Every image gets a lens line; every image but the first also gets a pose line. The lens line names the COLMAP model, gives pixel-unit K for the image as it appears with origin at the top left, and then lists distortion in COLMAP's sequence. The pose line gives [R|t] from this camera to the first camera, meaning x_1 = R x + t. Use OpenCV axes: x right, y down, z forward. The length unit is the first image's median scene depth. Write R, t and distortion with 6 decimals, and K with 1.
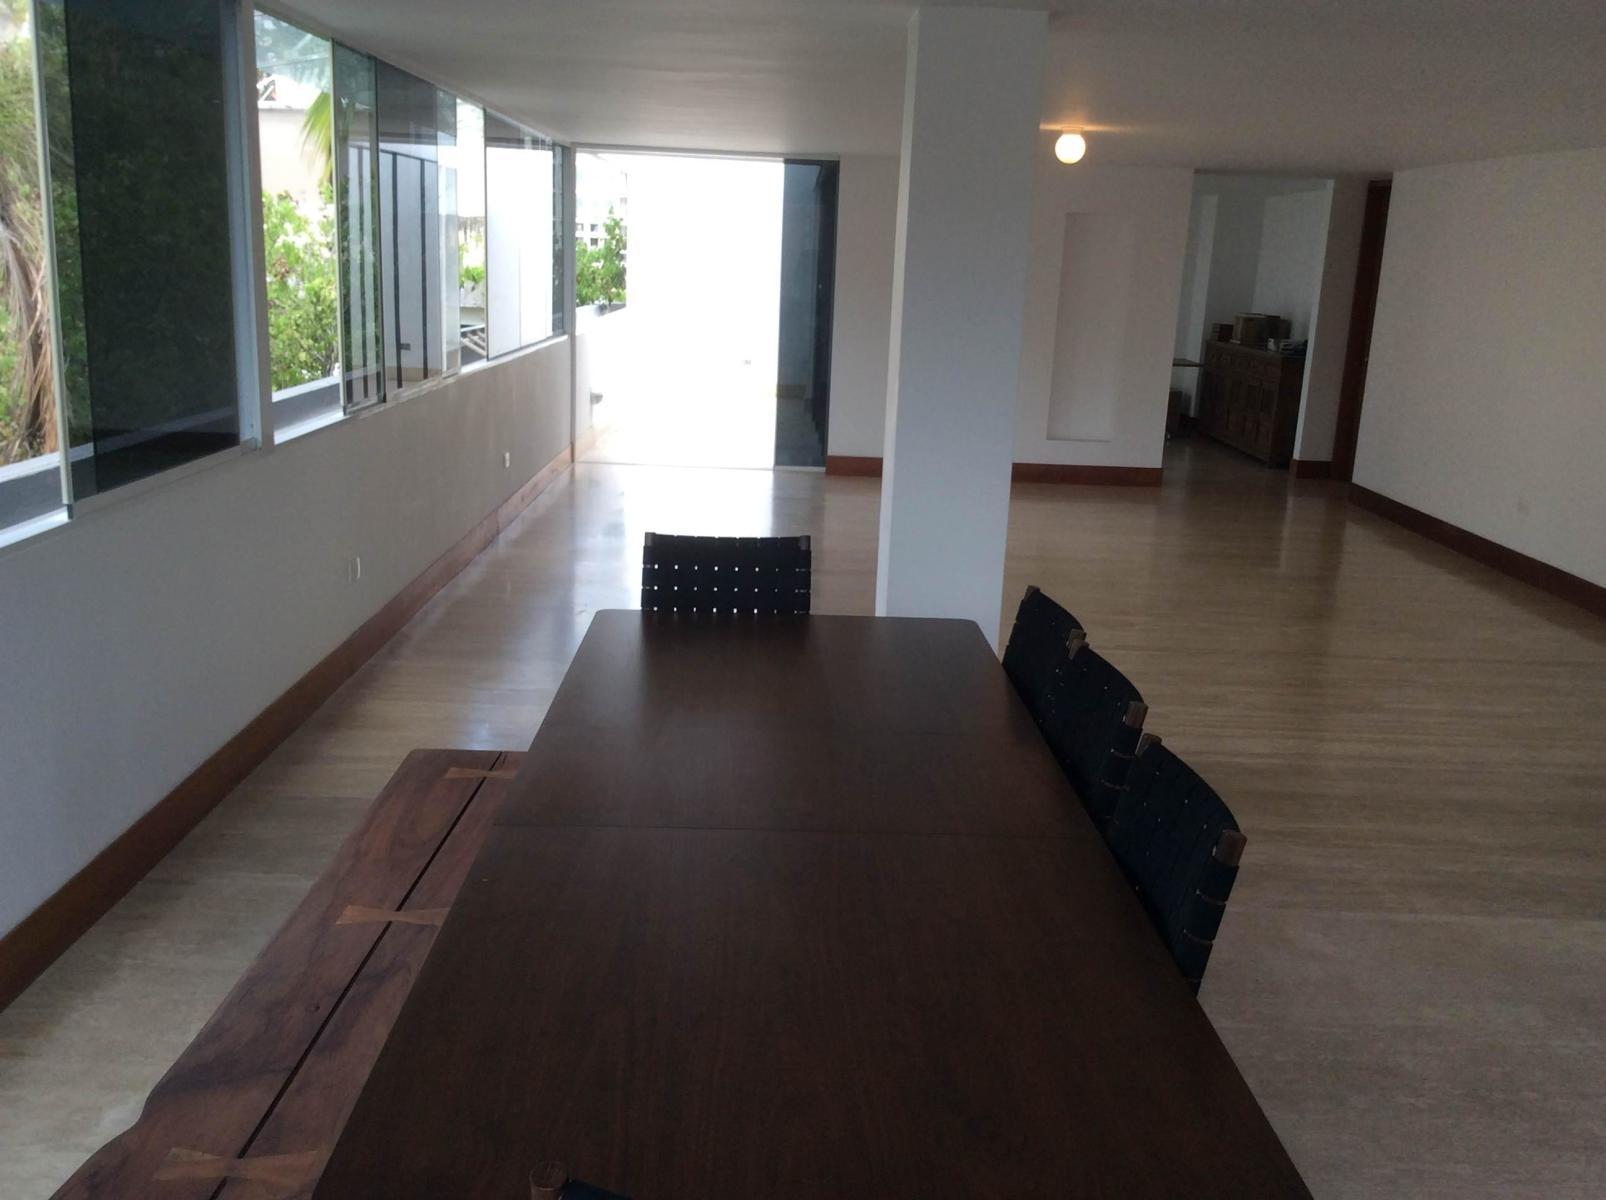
lens RADIAL K [[1459.4, 0, 816.1], [0, 1459.4, 598.0], [0, 0, 1]] dist [0.170208, -0.350425]
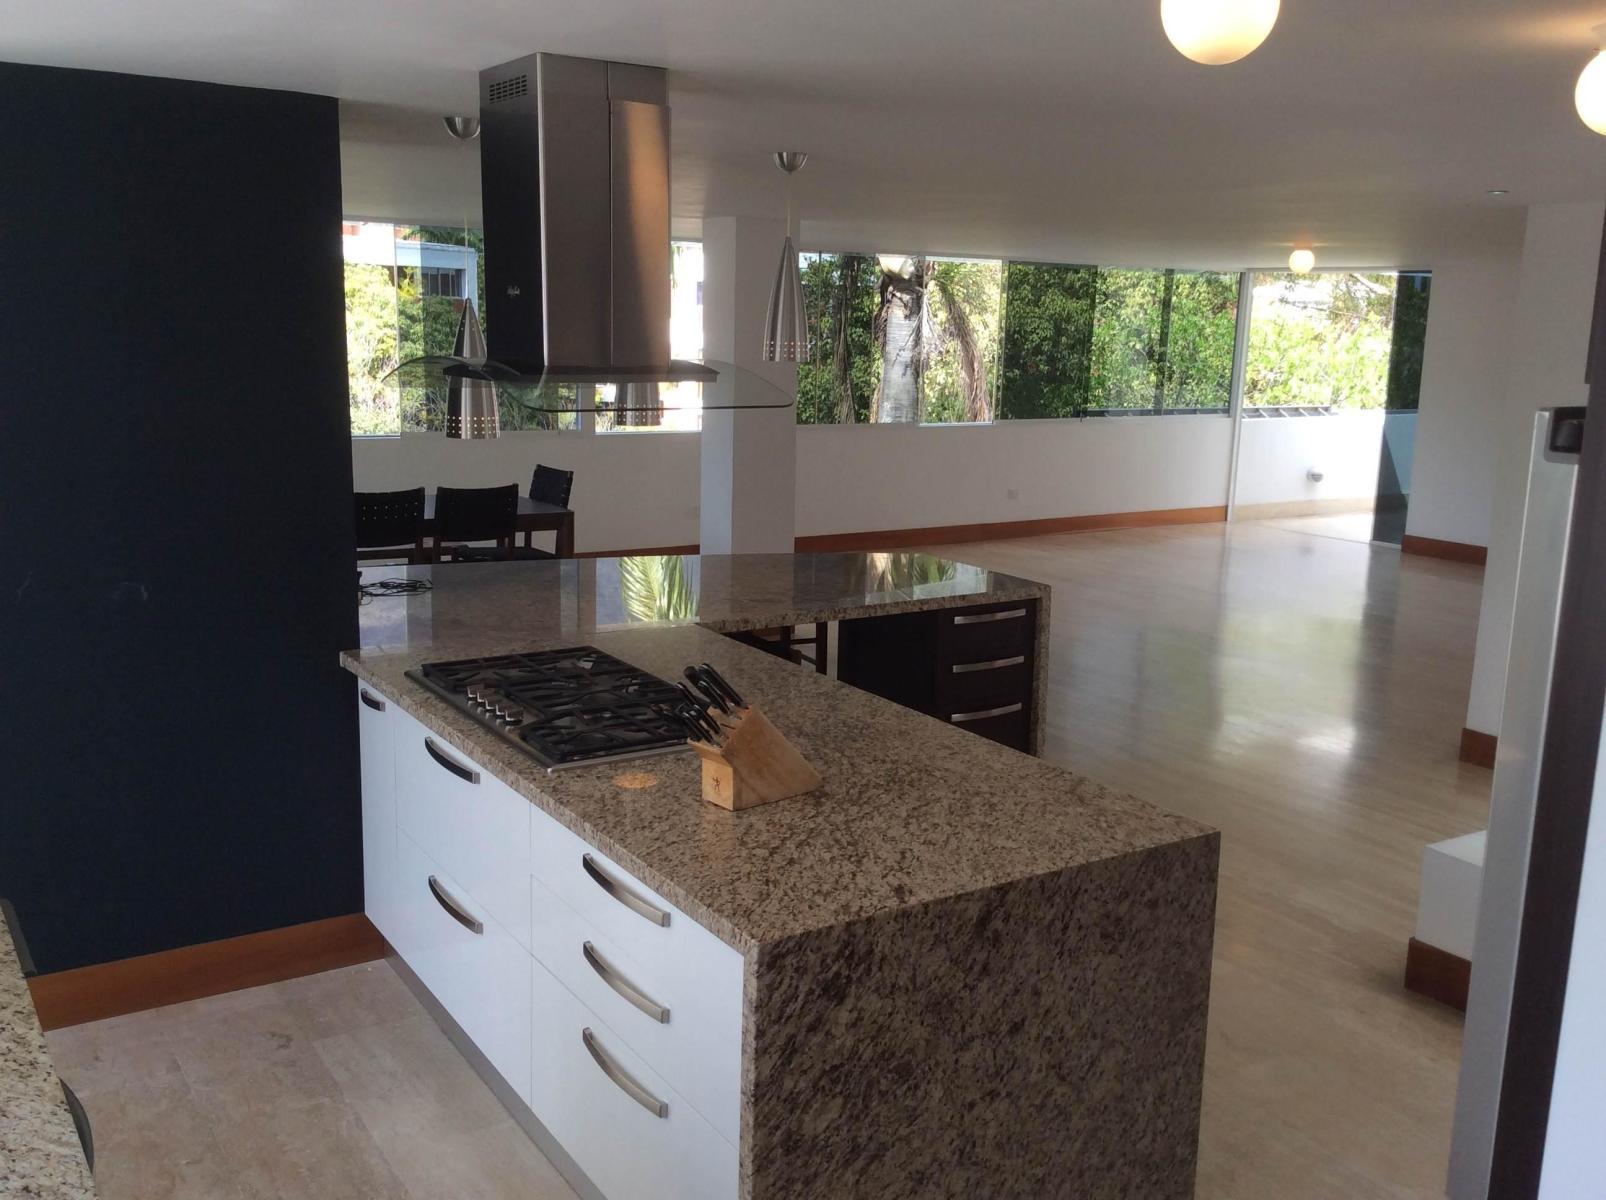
lens RADIAL K [[1459.4, 0, 816.1], [0, 1459.4, 598.0], [0, 0, 1]] dist [0.170208, -0.350425]
pose [[0.523420, 0.133226, -0.841595, 0.722564], [-0.199083, 0.979485, 0.031236, 0.000629], [0.828491, 0.151197, 0.539205, 0.052281]]
